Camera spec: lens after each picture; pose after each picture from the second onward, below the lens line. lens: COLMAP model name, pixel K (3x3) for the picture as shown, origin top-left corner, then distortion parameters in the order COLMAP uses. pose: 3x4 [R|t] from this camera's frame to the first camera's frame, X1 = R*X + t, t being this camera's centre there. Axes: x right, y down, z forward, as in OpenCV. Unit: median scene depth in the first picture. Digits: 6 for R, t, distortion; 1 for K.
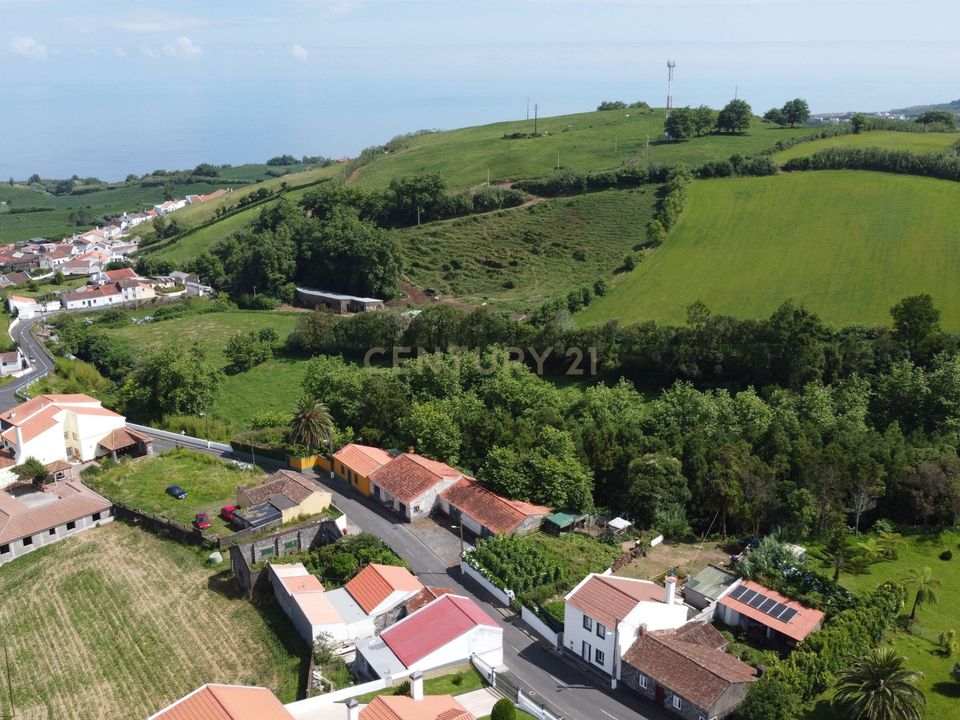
lens RADIAL K [[973.6, 0, 477.3], [0, 973.6, 361.3], [0, 0, 1]] dist [-0.006586, 0.000000]
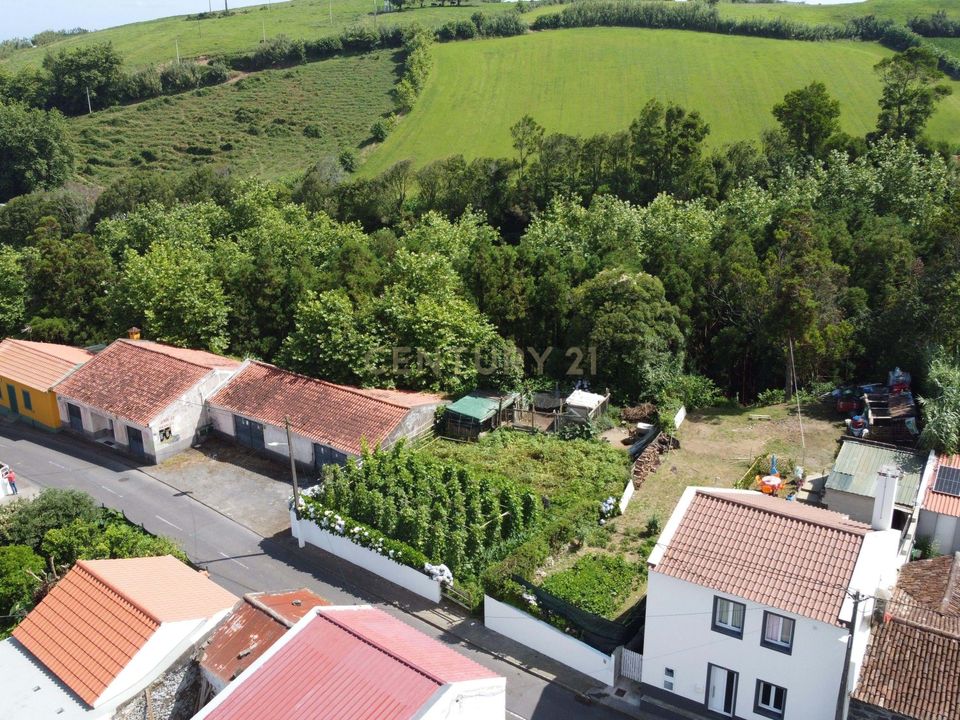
lens RADIAL K [[973.6, 0, 479.4], [0, 973.6, 356.2], [0, 0, 1]] dist [-0.006586, 0.000000]
pose [[0.947859, -0.113634, 0.297743, -0.048820], [0.101133, 0.993232, 0.057114, 0.091236], [-0.302218, -0.024025, 0.952936, 0.442011]]
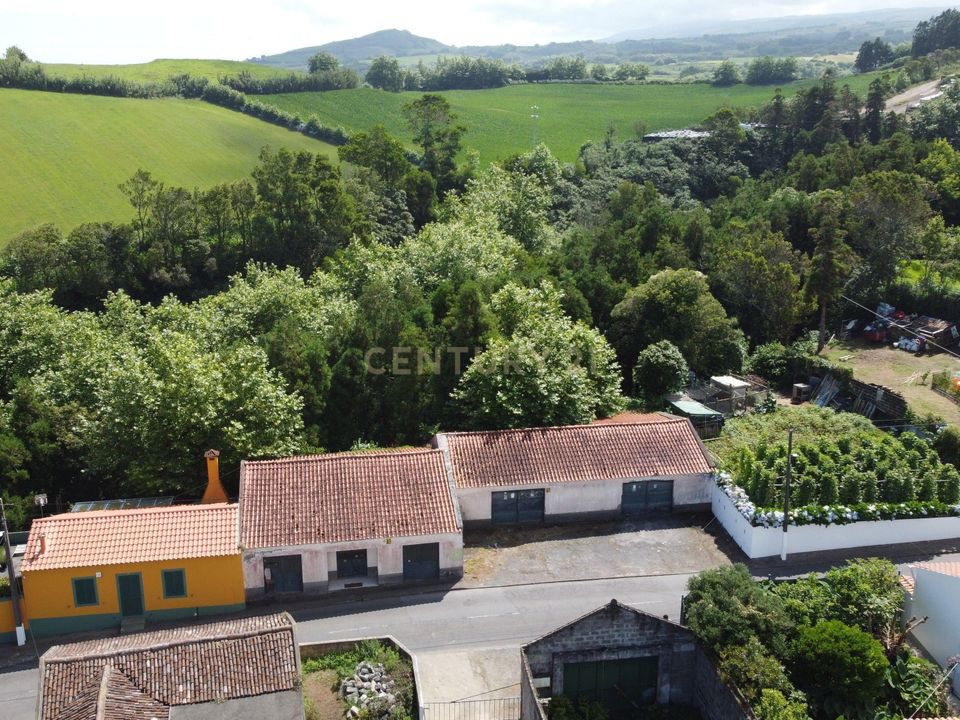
lens RADIAL K [[973.6, 0, 477.3], [0, 973.6, 359.3], [0, 0, 1]] dist [-0.006586, 0.000000]
pose [[0.418134, -0.252504, 0.872585, -0.348296], [0.264207, 0.952867, 0.149130, 0.023972], [-0.869114, 0.168187, 0.465140, 0.723258]]
